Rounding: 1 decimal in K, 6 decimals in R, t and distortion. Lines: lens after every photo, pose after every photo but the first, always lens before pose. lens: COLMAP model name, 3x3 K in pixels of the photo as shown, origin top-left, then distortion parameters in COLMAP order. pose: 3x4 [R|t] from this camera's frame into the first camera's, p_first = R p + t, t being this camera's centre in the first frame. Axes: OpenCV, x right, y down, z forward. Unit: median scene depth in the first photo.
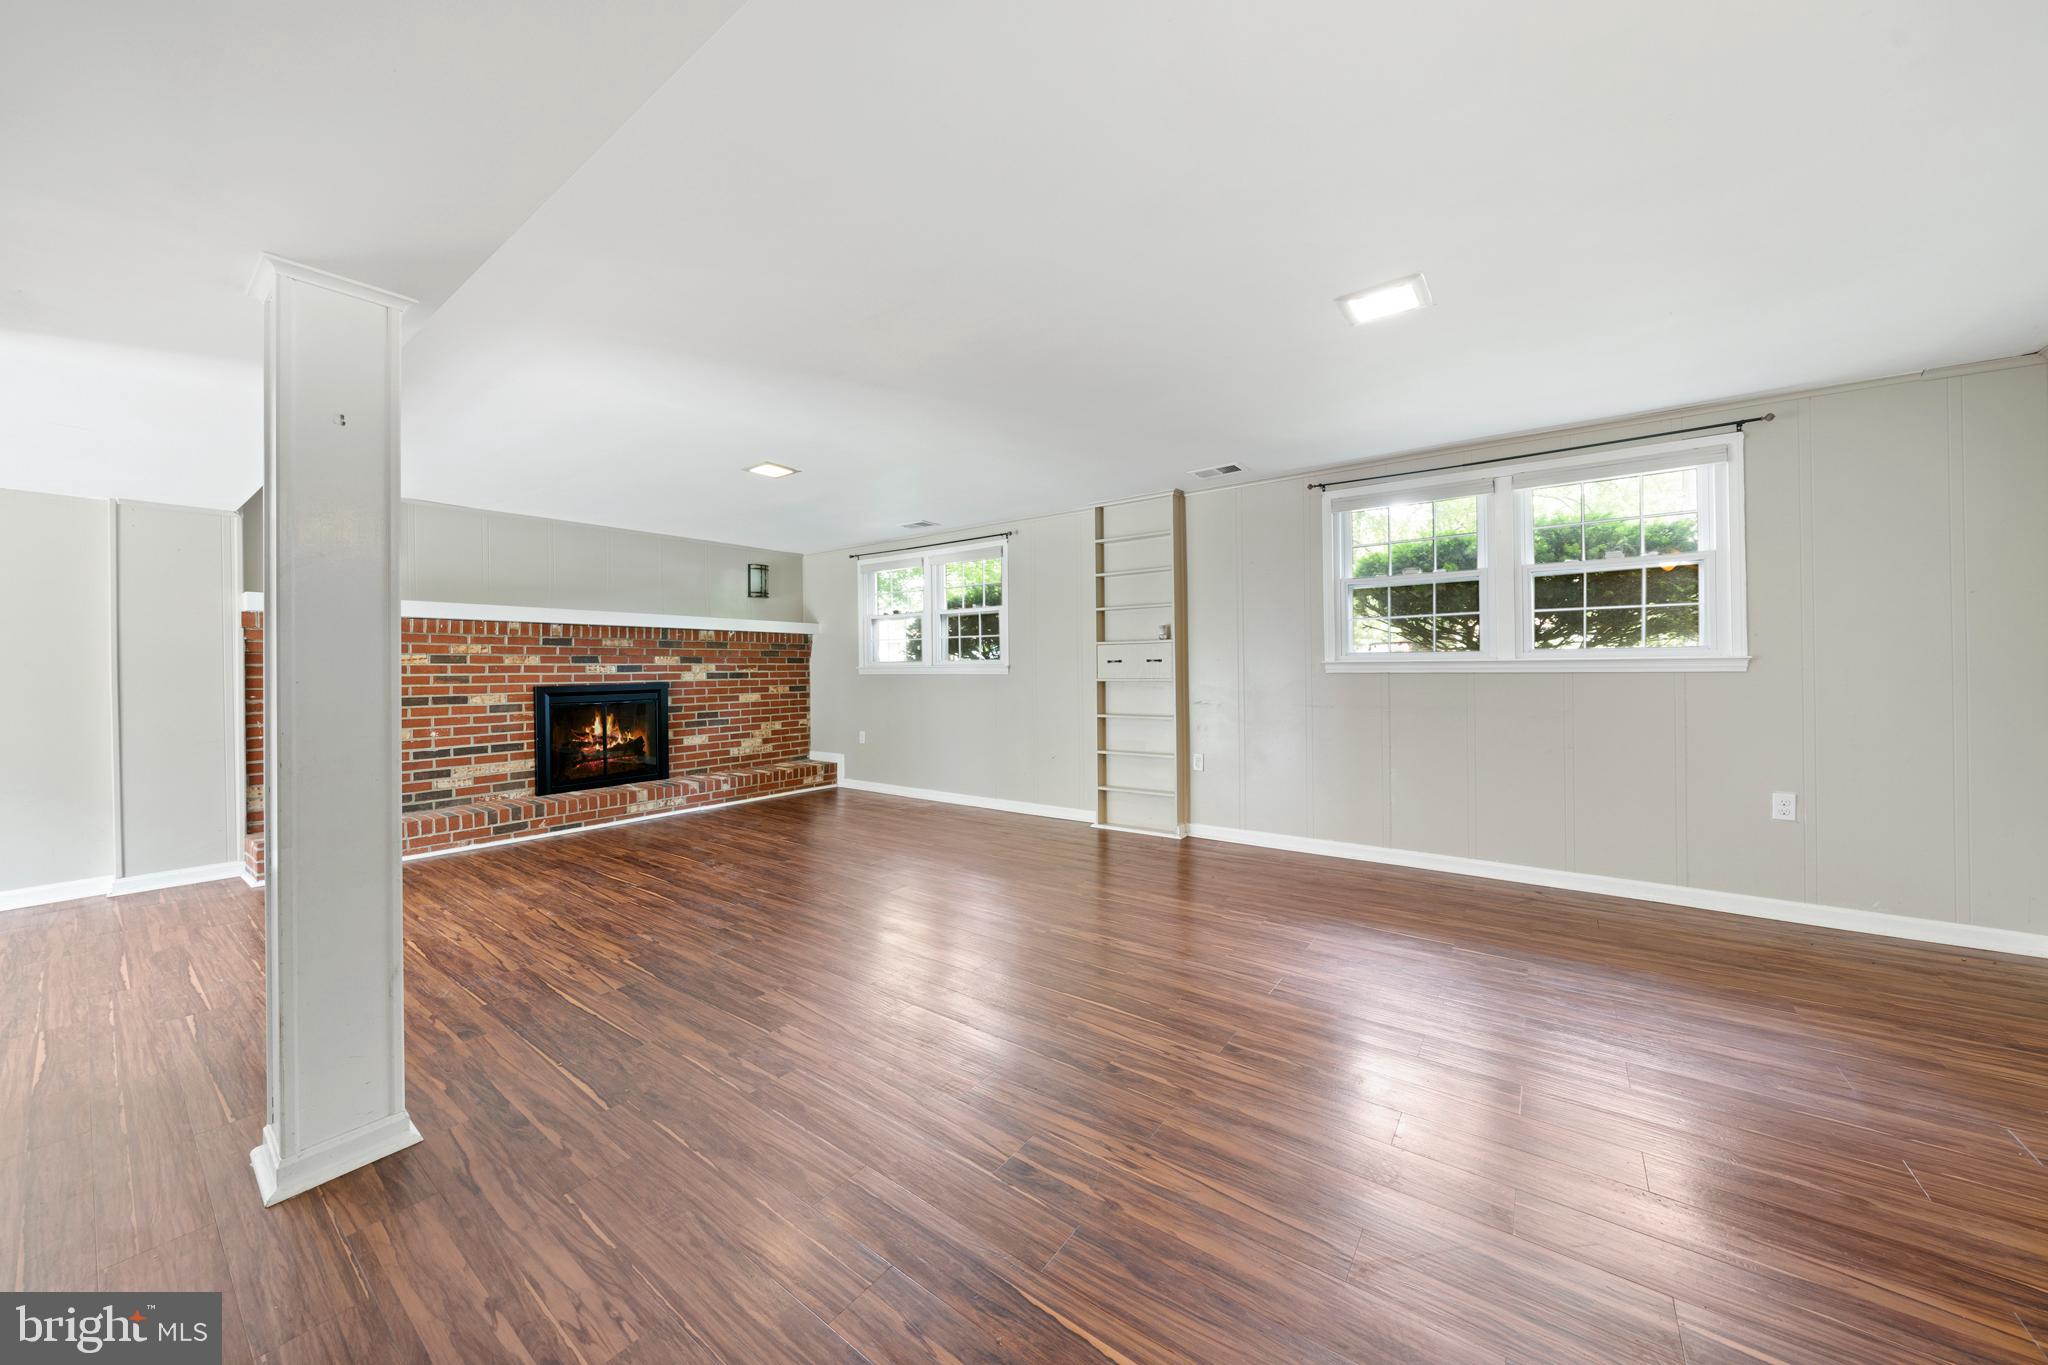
lens RADIAL K [[708.9, 0, 1027.0], [0, 708.9, 669.6], [0, 0, 1]] dist [-0.001186, -0.000030]
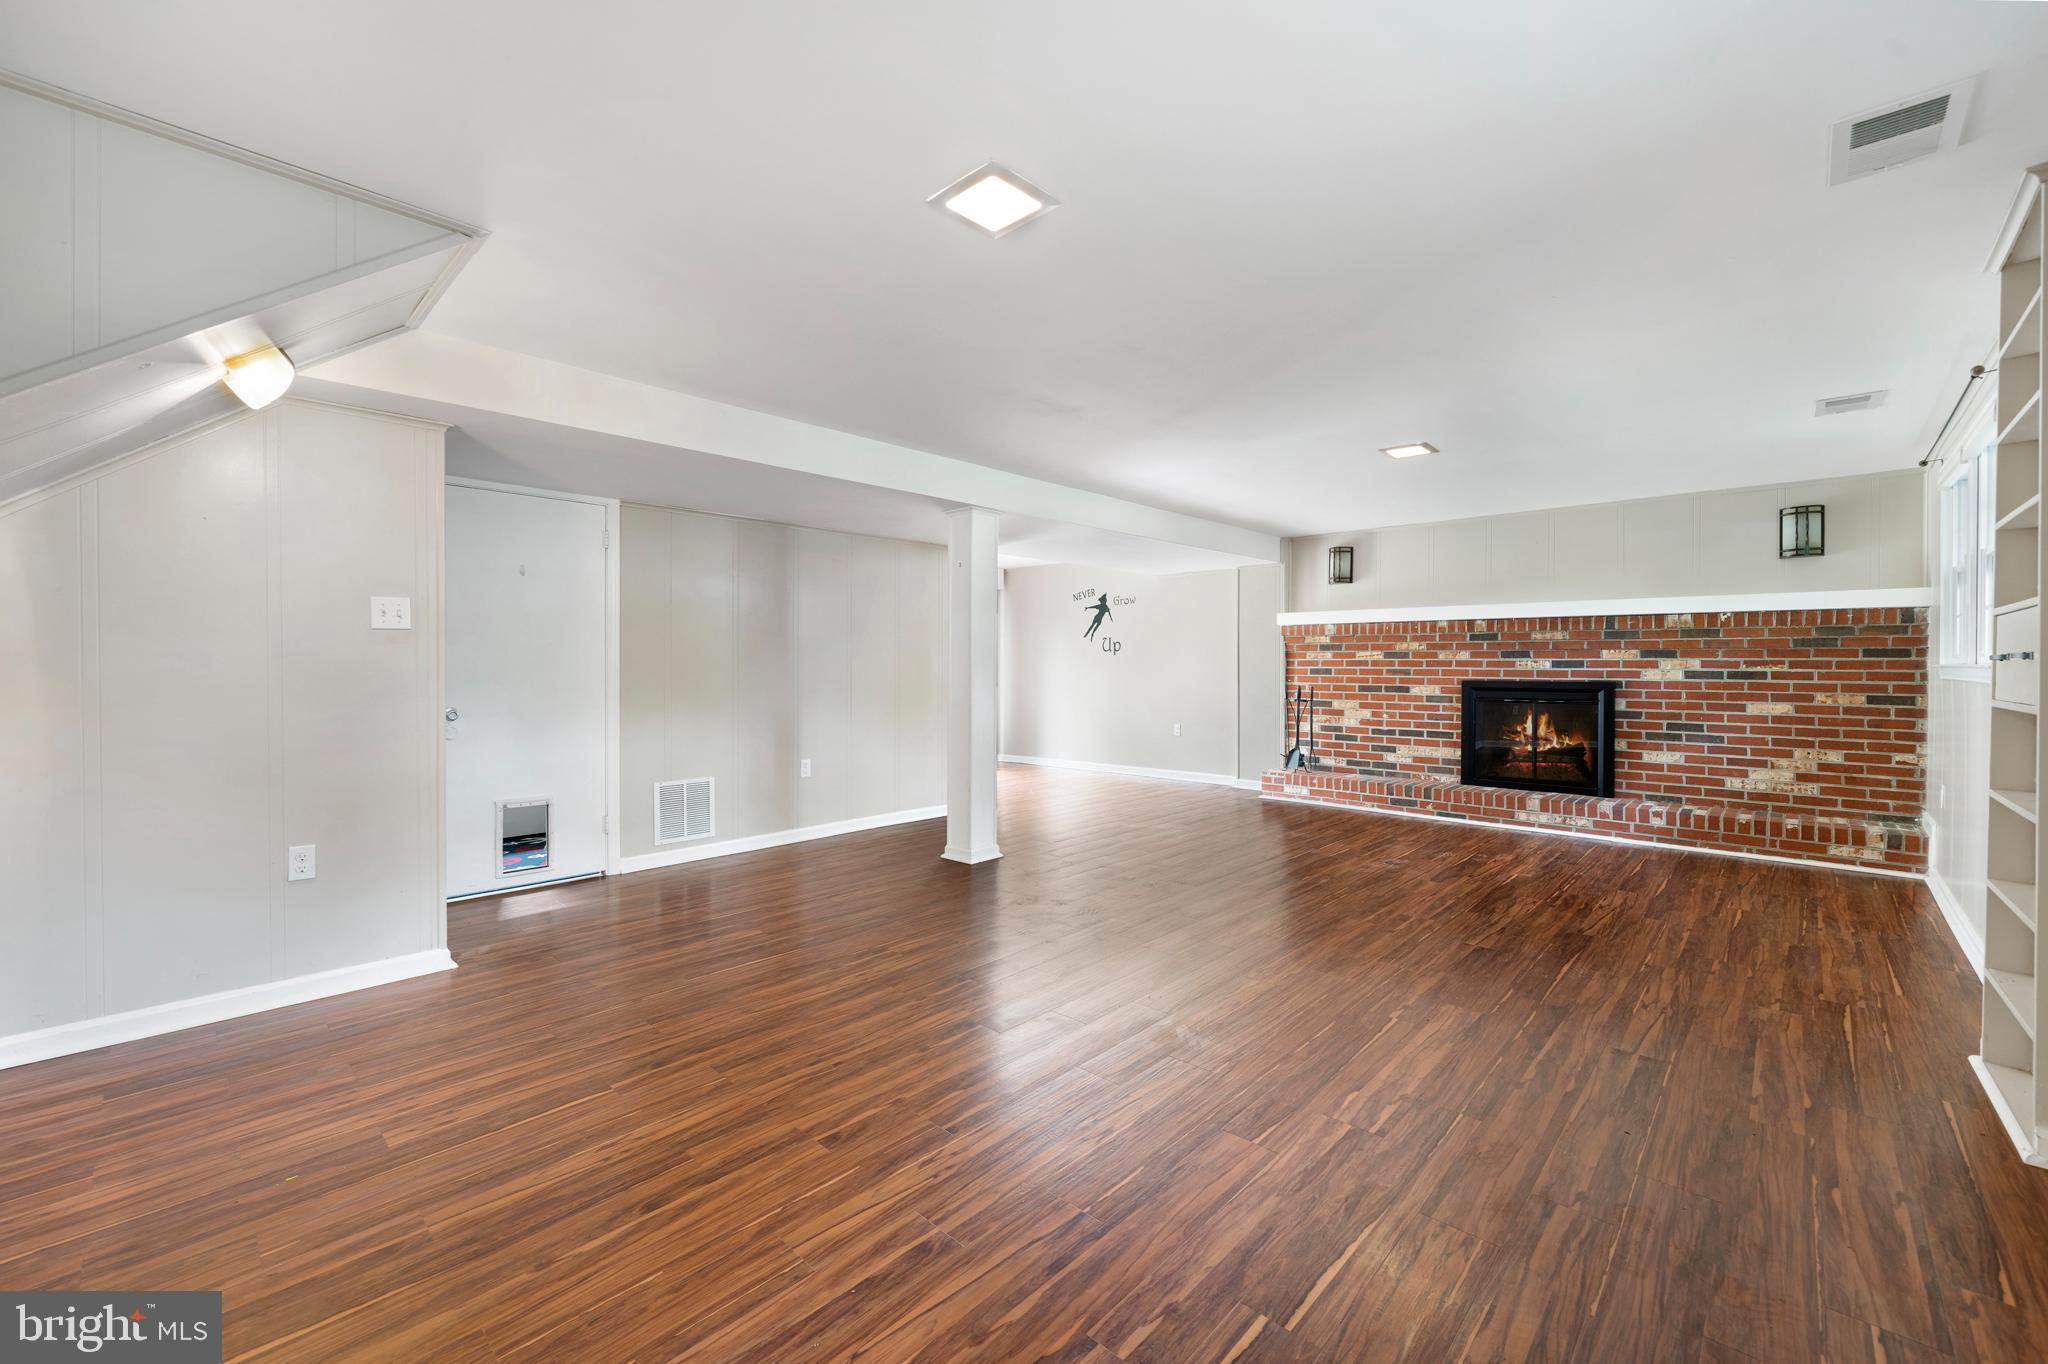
lens RADIAL K [[833.0, 0, 1021.0], [0, 833.0, 674.1], [0, 0, 1]] dist [-0.001185, 0.000572]
pose [[-0.120476, 0.019249, -0.992530, 0.570016], [-0.006044, 0.999779, 0.020123, -0.006068], [0.992698, 0.008423, -0.120333, 0.459838]]
